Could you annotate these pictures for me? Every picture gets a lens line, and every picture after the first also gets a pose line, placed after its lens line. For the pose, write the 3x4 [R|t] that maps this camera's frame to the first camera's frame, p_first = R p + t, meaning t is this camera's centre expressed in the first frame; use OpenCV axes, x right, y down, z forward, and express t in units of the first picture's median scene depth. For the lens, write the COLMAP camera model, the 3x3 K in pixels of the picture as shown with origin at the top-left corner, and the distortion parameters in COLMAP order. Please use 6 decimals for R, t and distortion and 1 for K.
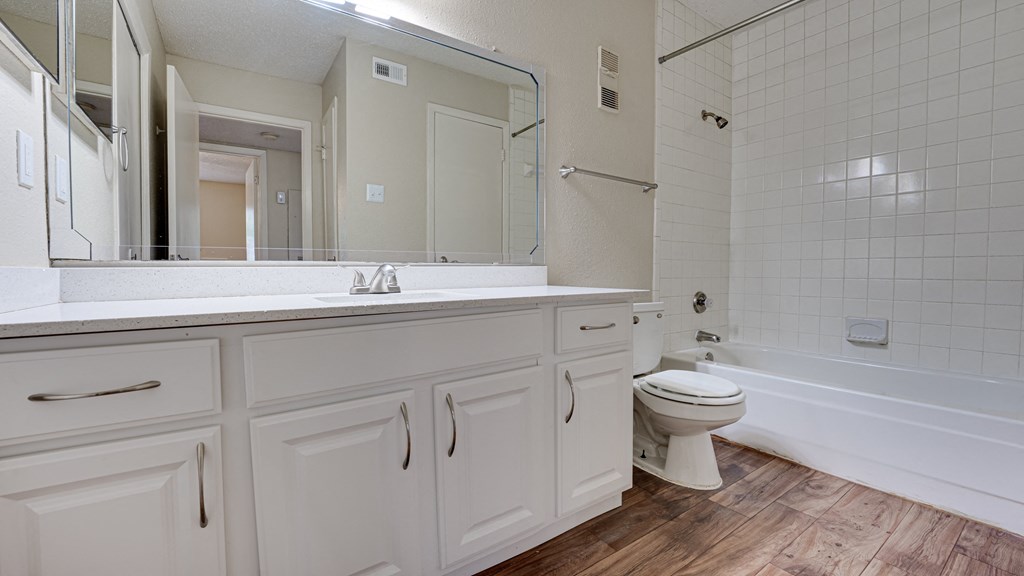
lens RADIAL K [[413.7, 0, 512.0], [0, 413.7, 288.0], [0, 0, 1]] dist [0.000710, -0.014831]
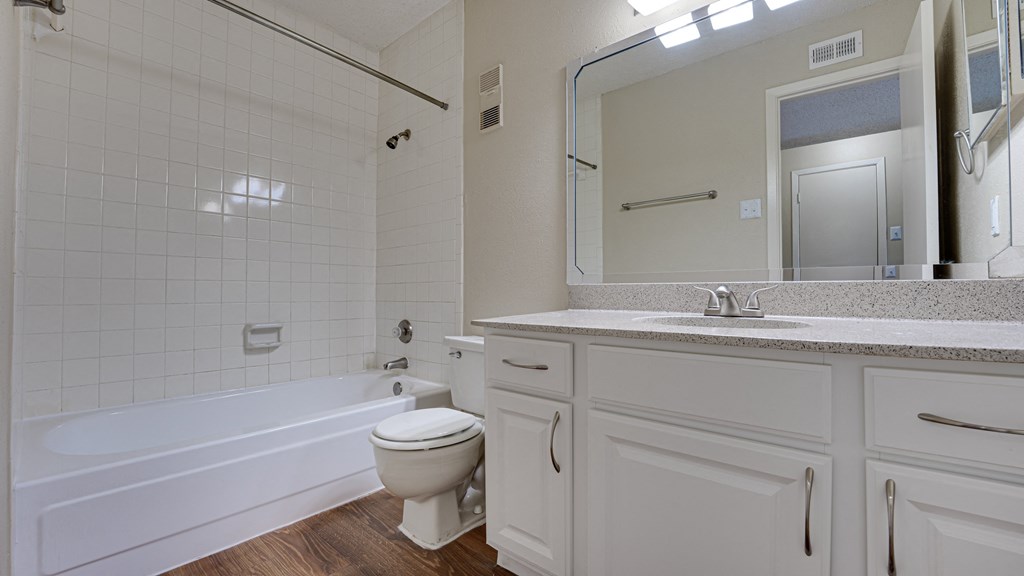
lens RADIAL K [[413.7, 0, 512.0], [0, 413.7, 288.0], [0, 0, 1]] dist [0.000710, -0.014831]
pose [[0.267644, -0.009773, -0.963468, 0.488765], [-0.050249, 0.998446, -0.024087, -0.016753], [0.962207, 0.054860, 0.266737, 0.336519]]
